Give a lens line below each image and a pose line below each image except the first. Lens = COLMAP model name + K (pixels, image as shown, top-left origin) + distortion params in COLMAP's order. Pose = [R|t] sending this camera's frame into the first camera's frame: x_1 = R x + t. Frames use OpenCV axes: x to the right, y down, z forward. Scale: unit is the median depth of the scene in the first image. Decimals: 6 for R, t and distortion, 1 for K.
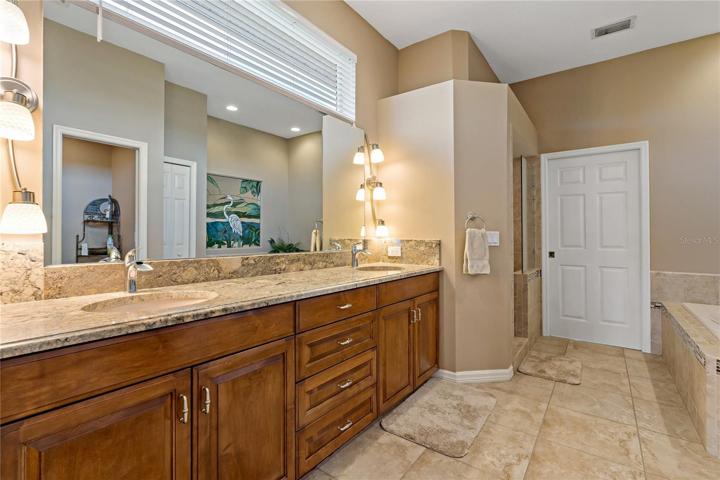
lens RADIAL K [[352.0, 0, 362.1], [0, 352.0, 232.0], [0, 0, 1]] dist [0.000683, 0.000229]
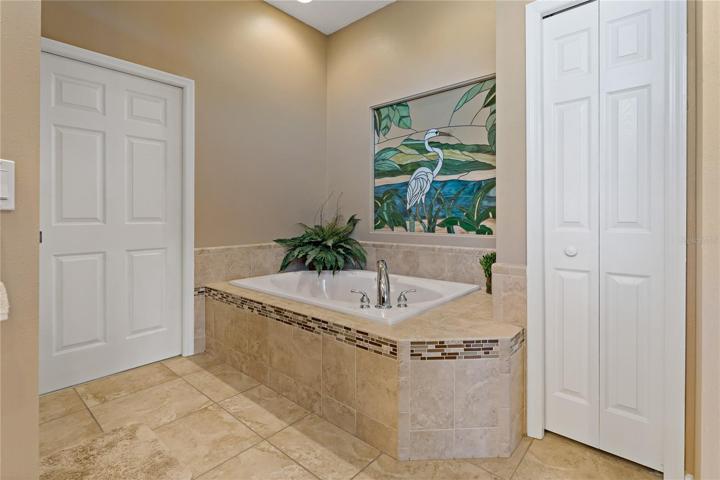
lens RADIAL K [[334.3, 0, 361.4], [0, 334.3, 212.3], [0, 0, 1]] dist [-0.000015, -0.000046]
pose [[0.085077, 0.006389, 0.996354, 0.109589], [-0.004966, 0.999970, -0.005988, 0.031982], [-0.996362, -0.004439, 0.085106, 0.551118]]
